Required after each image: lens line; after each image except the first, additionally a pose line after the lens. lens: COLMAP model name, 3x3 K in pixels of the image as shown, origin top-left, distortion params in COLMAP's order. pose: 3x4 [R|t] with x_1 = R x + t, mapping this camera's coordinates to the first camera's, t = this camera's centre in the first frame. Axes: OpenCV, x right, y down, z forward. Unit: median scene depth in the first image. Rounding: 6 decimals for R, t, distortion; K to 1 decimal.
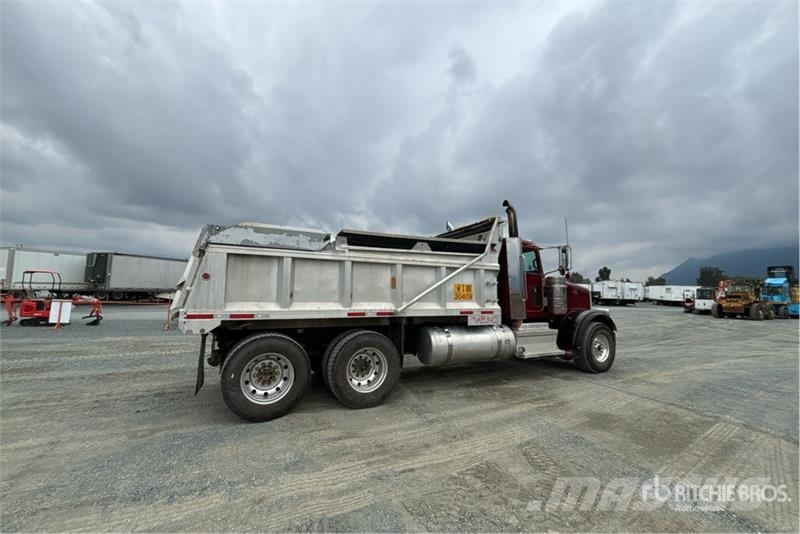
lens RADIAL K [[316.5, 0, 400.0], [0, 316.5, 267.0], [0, 0, 1]] dist [0.007213, -0.000493]
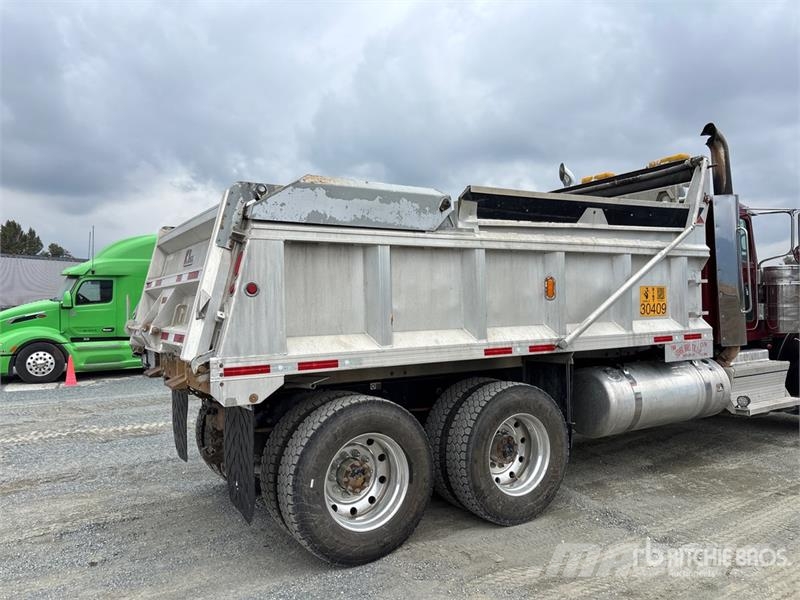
lens RADIAL K [[591.6, 0, 398.9], [0, 591.6, 304.9], [0, 0, 1]] dist [0.061595, -0.085405]
pose [[0.995247, -0.033946, 0.091277, -0.351094], [0.025525, 0.995442, 0.091887, -0.018662], [-0.093980, -0.089120, 0.991577, 0.046754]]
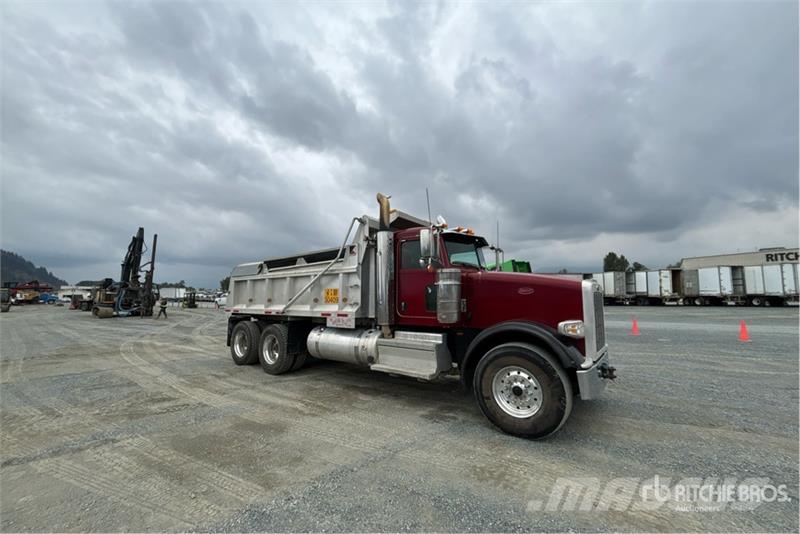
lens RADIAL K [[316.5, 0, 400.0], [0, 316.5, 267.0], [0, 0, 1]] dist [0.007213, -0.000493]
pose [[0.454747, -0.106959, -0.884175, 1.419489], [0.085245, 0.993432, -0.076333, 0.092175], [0.886532, -0.040660, 0.460877, 0.782521]]
